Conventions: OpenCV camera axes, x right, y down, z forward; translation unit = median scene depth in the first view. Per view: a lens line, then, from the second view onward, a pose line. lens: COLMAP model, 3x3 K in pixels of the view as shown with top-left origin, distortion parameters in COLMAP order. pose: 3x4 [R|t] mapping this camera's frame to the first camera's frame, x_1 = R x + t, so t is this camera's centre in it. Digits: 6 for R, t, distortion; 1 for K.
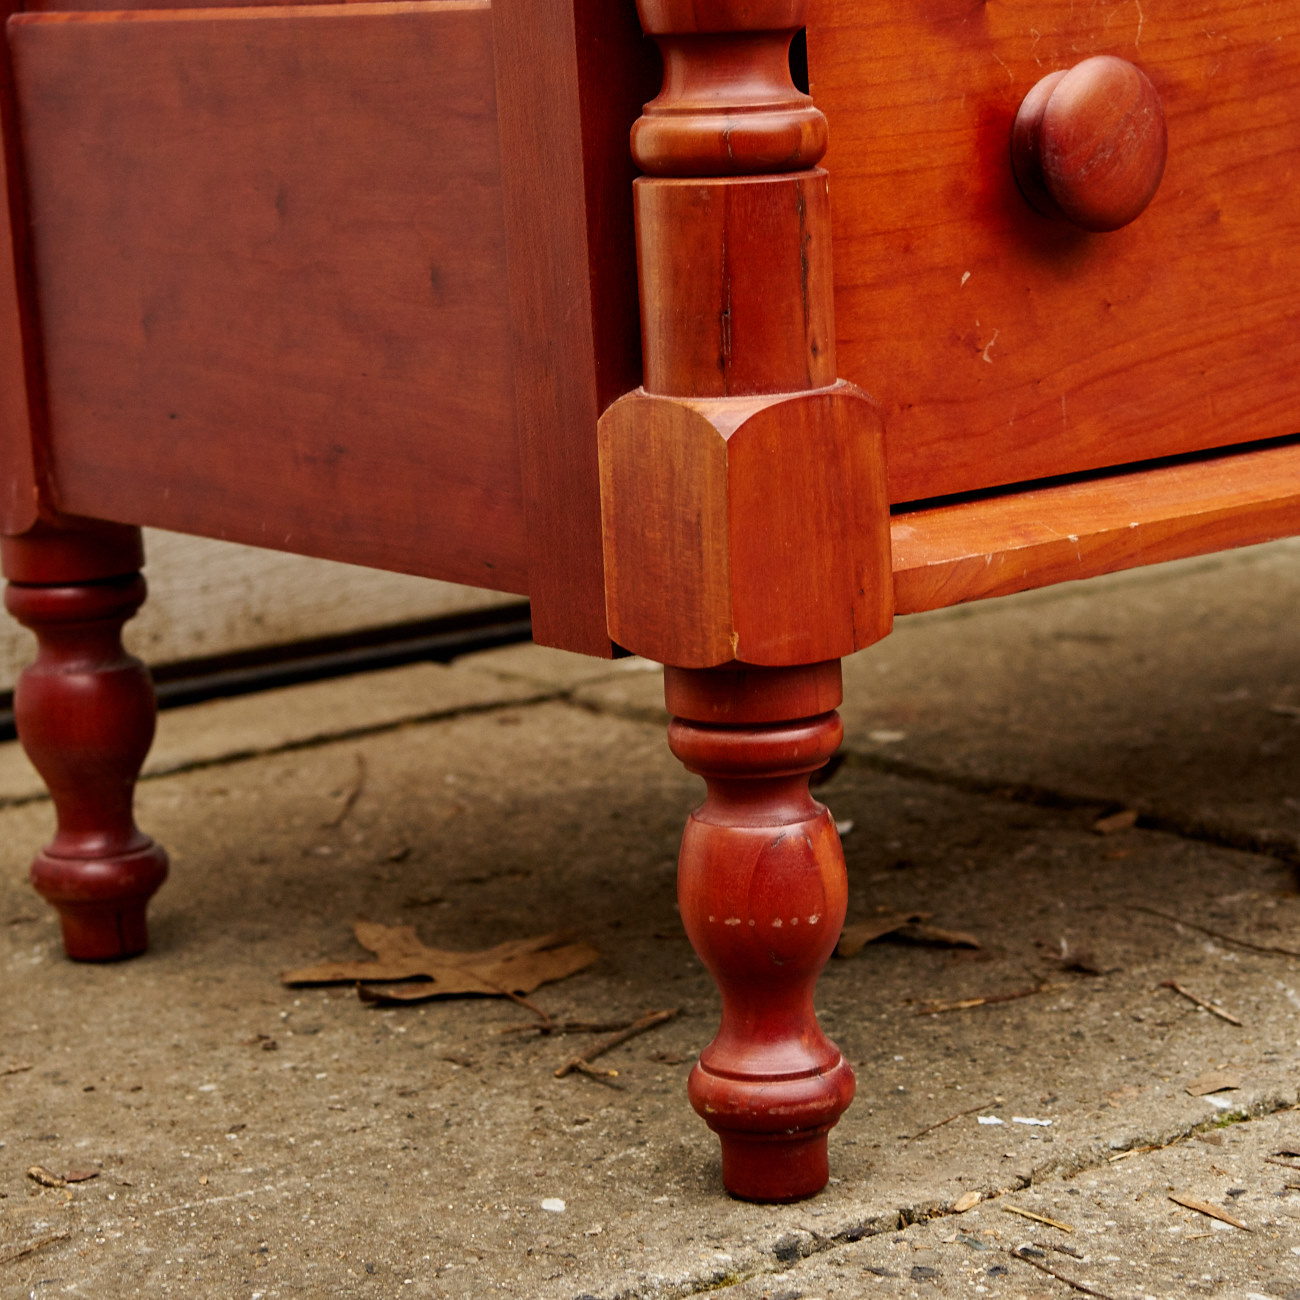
lens RADIAL K [[3534.8, 0, 650.0], [0, 3534.8, 650.0], [0, 0, 1]] dist [0.134505, 0.379668]
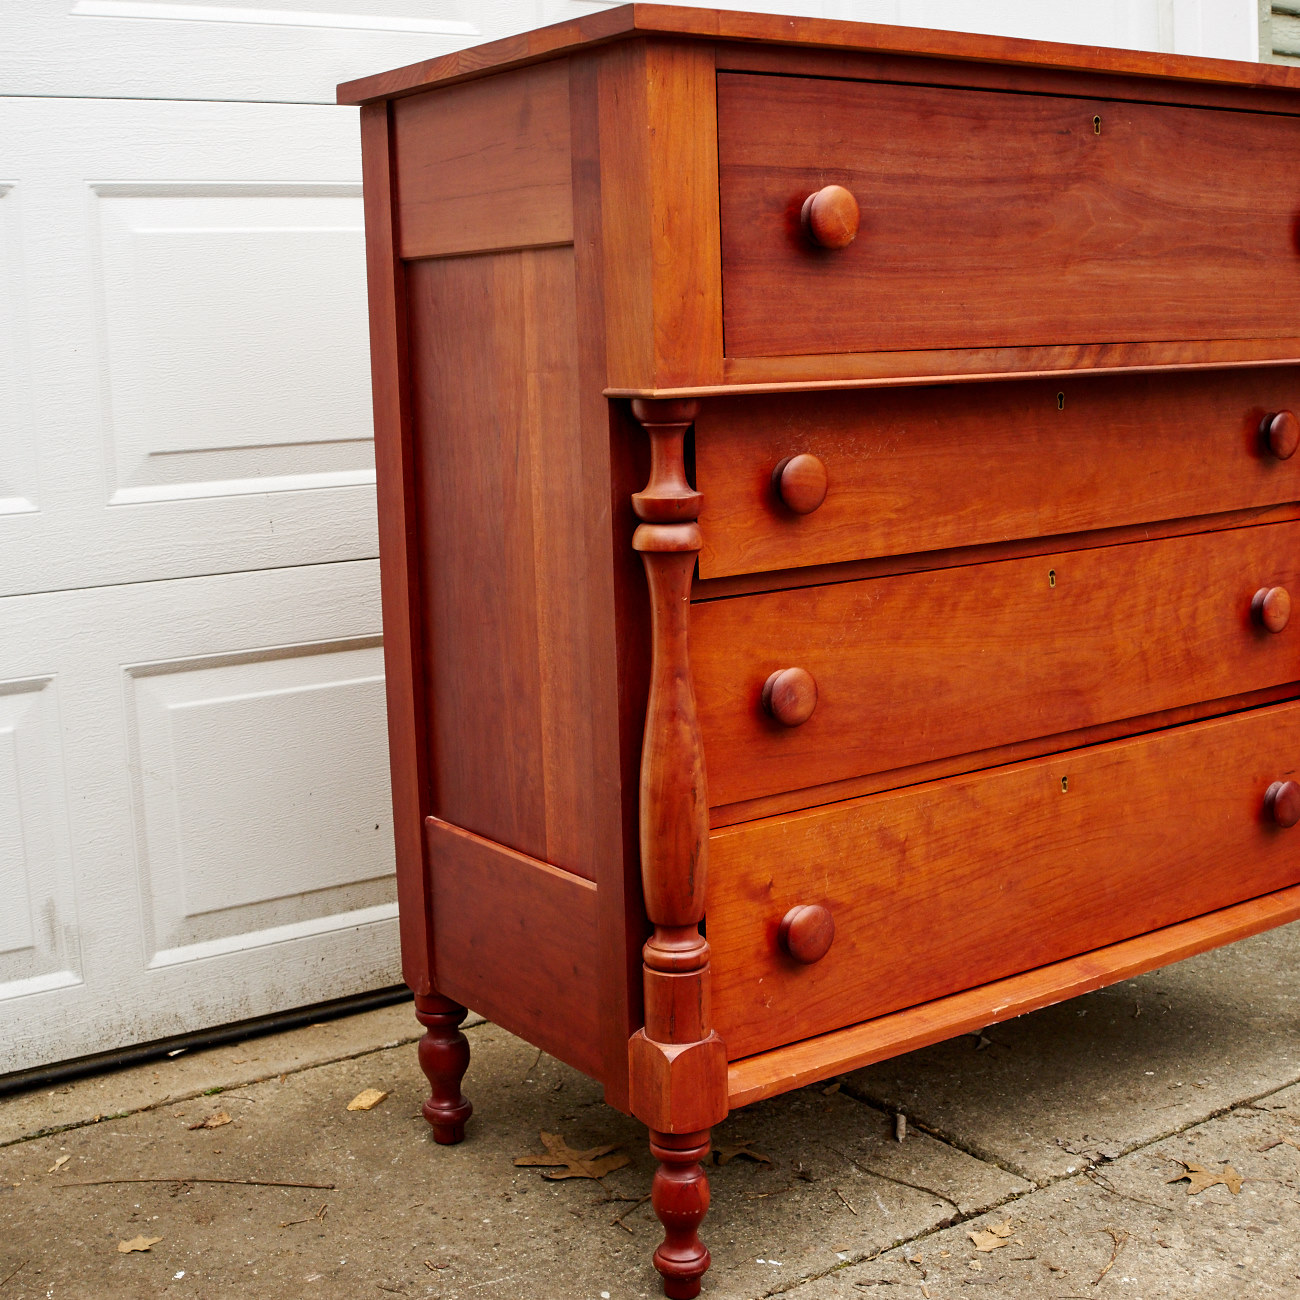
lens RADIAL K [[1877.1, 0, 650.0], [0, 1877.1, 650.0], [0, 0, 1]] dist [-0.049563, -0.108434]
pose [[0.998930, 0.035085, -0.030125, 0.034485], [-0.034266, 0.999040, 0.027298, -0.389924], [0.031054, -0.026236, 0.999173, -0.477225]]
